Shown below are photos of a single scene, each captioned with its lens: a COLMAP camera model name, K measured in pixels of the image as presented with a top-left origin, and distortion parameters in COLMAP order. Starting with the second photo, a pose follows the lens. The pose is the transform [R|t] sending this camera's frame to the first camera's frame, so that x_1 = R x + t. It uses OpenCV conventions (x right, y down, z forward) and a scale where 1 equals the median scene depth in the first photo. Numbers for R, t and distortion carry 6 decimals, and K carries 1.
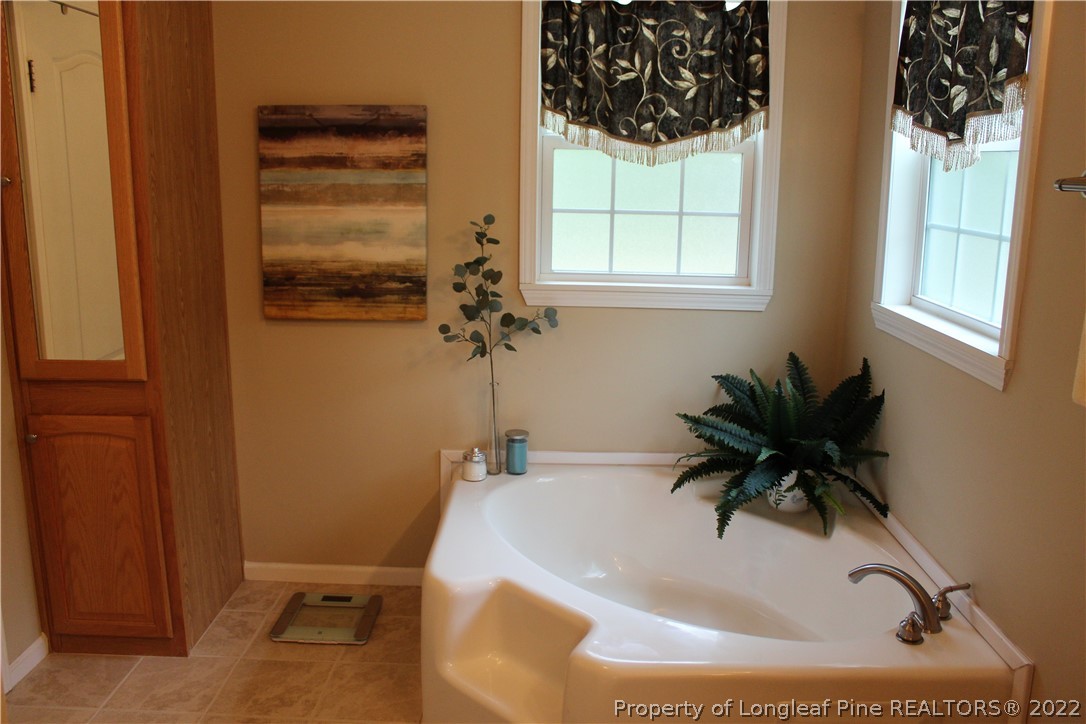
lens RADIAL K [[915.5, 0, 540.1], [0, 915.5, 361.5], [0, 0, 1]] dist [-0.162179, 0.137321]
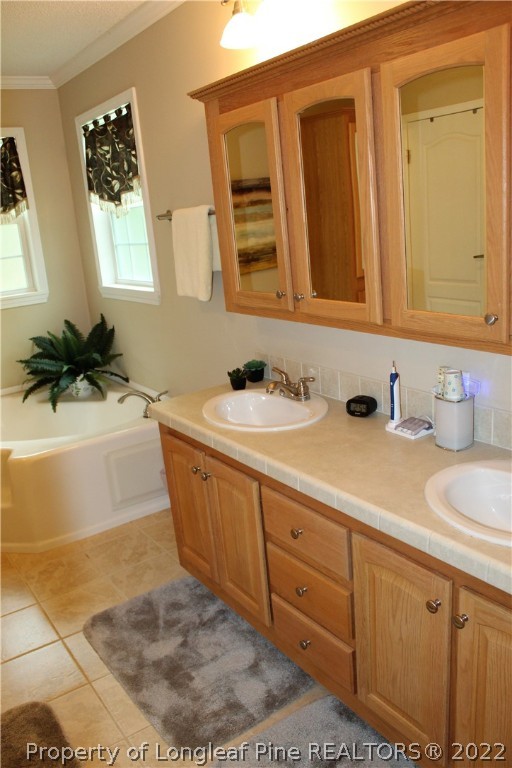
lens RADIAL K [[647.4, 0, 255.5], [0, 647.4, 408.0], [0, 0, 1]] dist [-0.162179, 0.137321]
pose [[0.814388, -0.247316, 0.524983, -0.186192], [0.214533, 0.968861, 0.123626, 0.107499], [-0.539211, 0.011947, 0.842086, -0.453924]]
